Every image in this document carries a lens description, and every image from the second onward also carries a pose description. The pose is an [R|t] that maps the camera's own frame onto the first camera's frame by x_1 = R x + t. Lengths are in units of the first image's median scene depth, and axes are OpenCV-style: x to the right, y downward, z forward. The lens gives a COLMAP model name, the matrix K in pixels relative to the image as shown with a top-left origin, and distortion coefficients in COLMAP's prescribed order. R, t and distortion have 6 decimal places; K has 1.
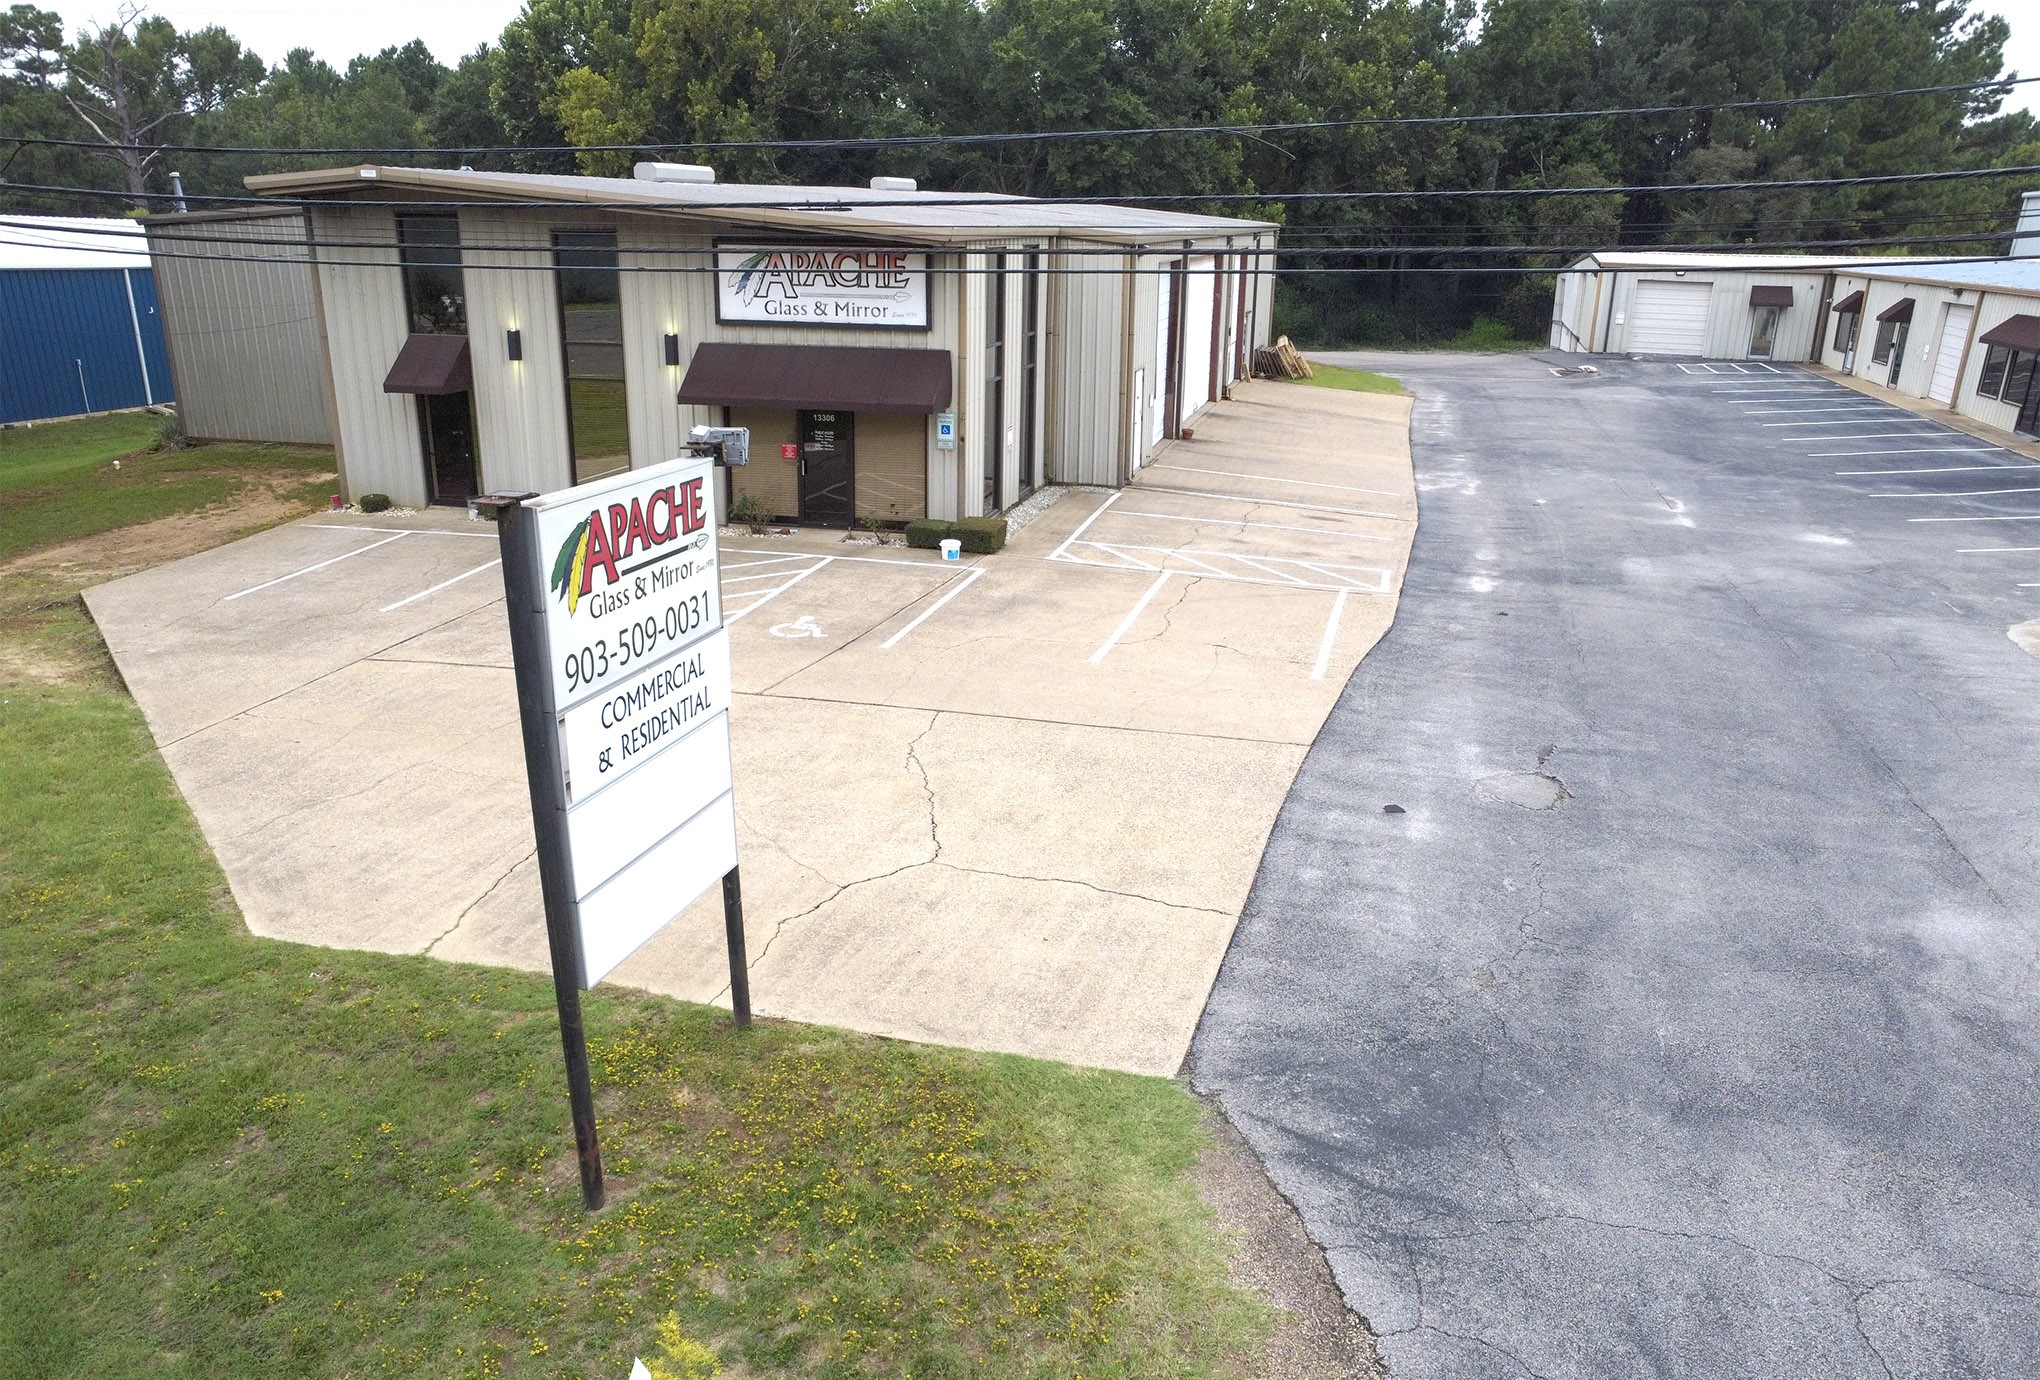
lens RADIAL K [[1534.2, 0, 1019.9], [0, 1534.2, 746.9], [0, 0, 1]] dist [-0.131472, 0.192238]
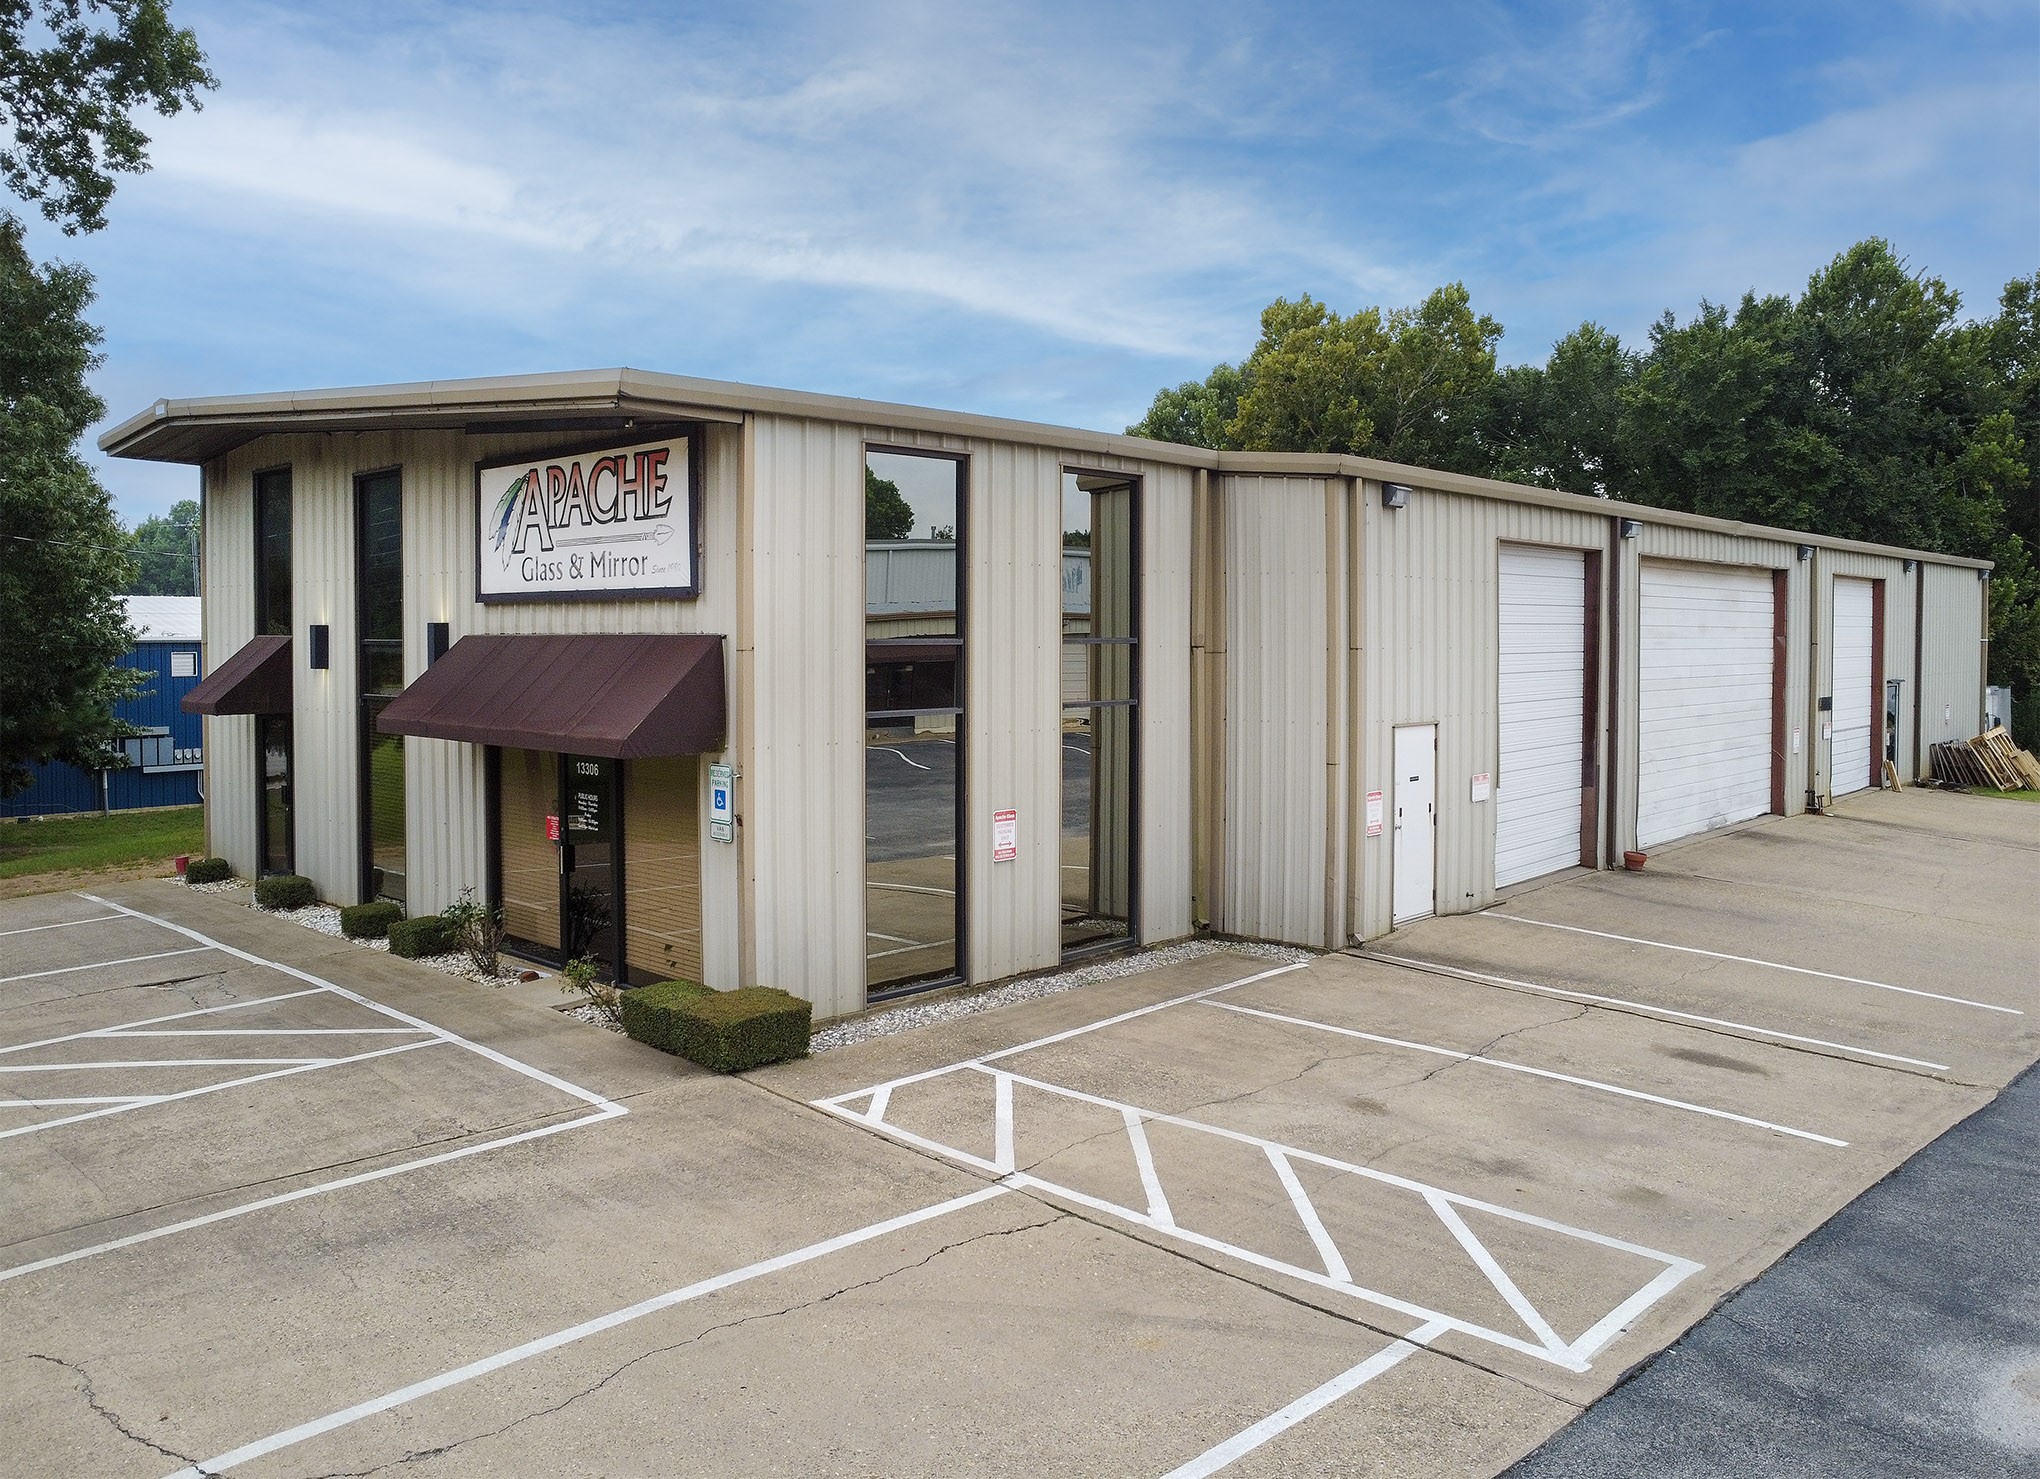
lens RADIAL K [[1521.3, 0, 1081.5], [0, 1521.3, 684.3], [0, 0, 1]] dist [-0.023373, 0.000714]
pose [[0.886709, 0.000438, -0.462328, 0.129844], [-0.144667, 0.950045, -0.276561, -0.058972], [0.439111, 0.312113, 0.842477, 0.298646]]
